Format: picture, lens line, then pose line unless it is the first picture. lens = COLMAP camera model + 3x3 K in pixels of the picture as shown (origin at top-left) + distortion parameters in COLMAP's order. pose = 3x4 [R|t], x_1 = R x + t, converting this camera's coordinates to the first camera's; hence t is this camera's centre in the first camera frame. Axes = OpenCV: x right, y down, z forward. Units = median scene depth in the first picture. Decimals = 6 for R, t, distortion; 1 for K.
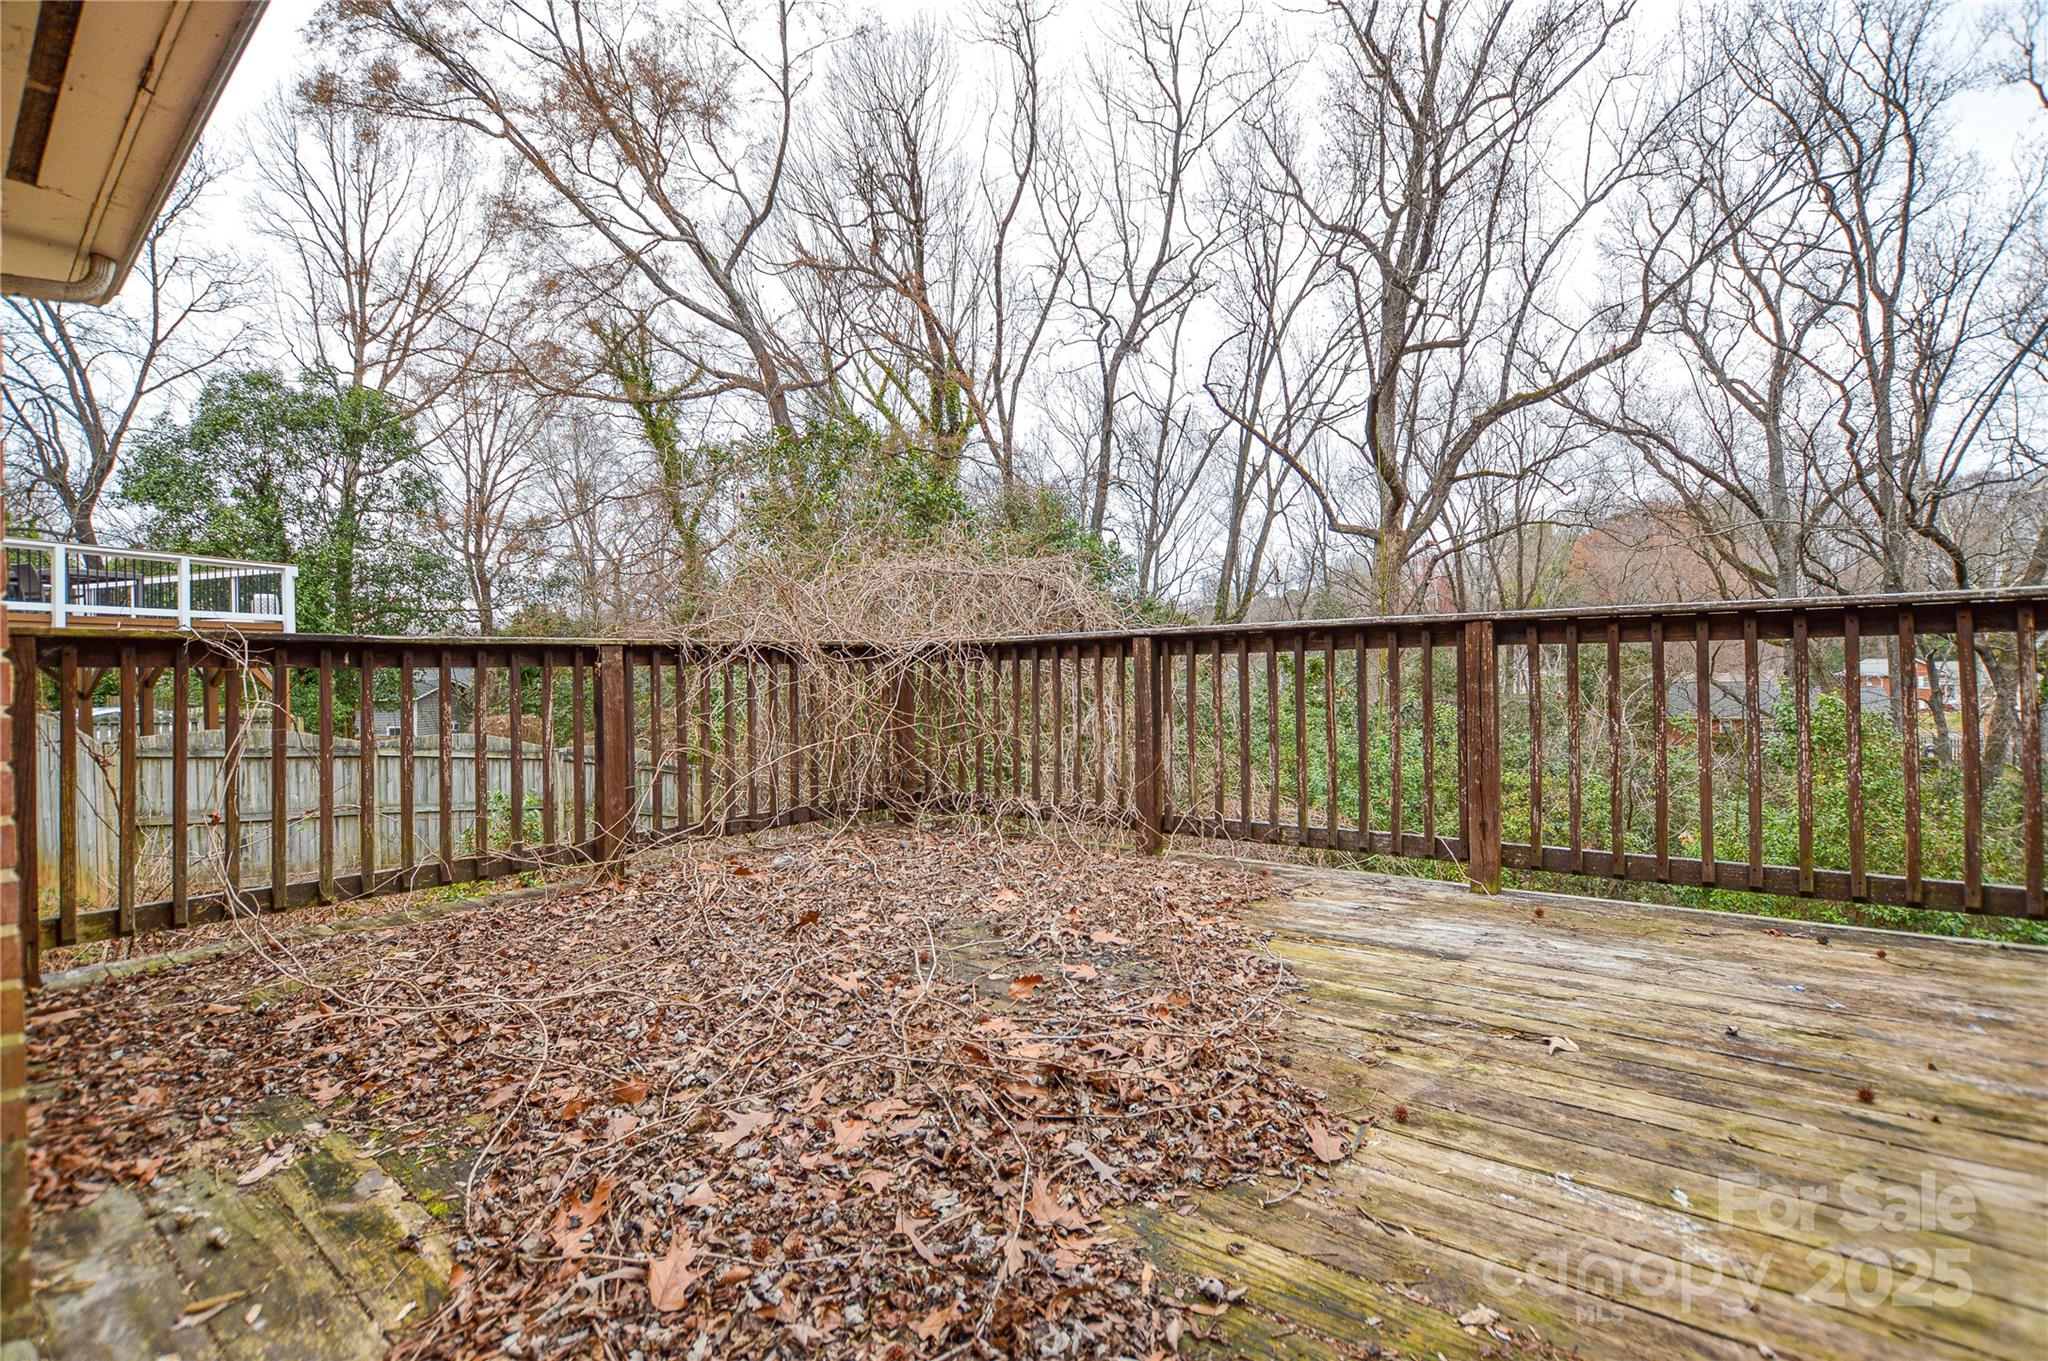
lens RADIAL K [[911.4, 0, 1020.6], [0, 911.4, 677.2], [0, 0, 1]] dist [-0.033414, 0.003537]
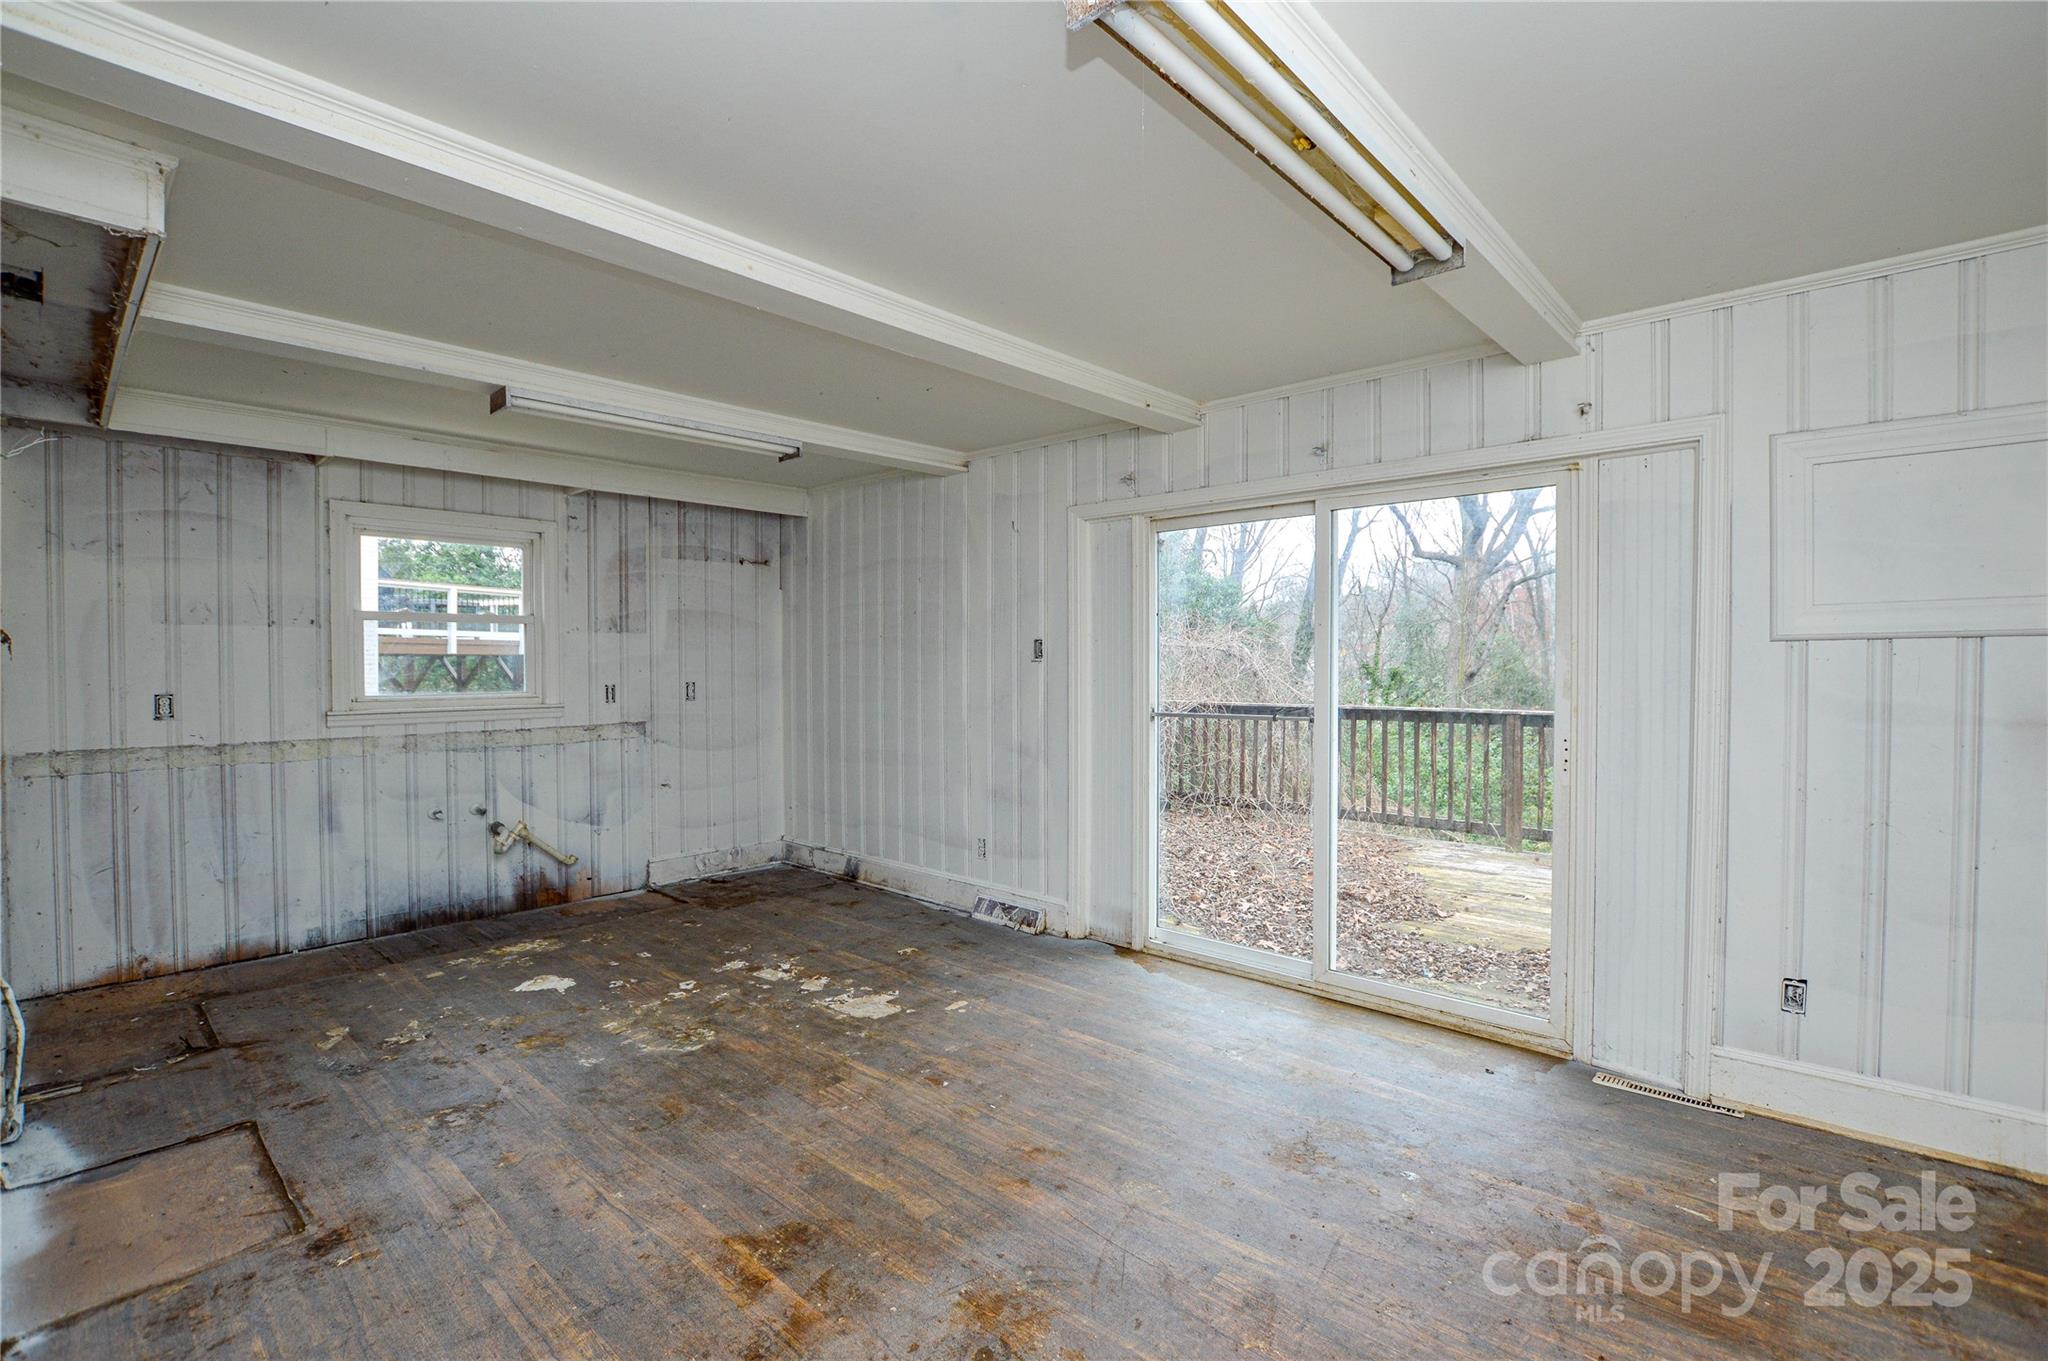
lens RADIAL K [[911.4, 0, 1020.6], [0, 911.4, 677.2], [0, 0, 1]] dist [-0.033414, 0.003537]
pose [[0.997216, 0.019113, -0.072074, -0.429342], [-0.018383, 0.999773, 0.010776, -0.146603], [0.072263, -0.009421, 0.997341, -1.050637]]
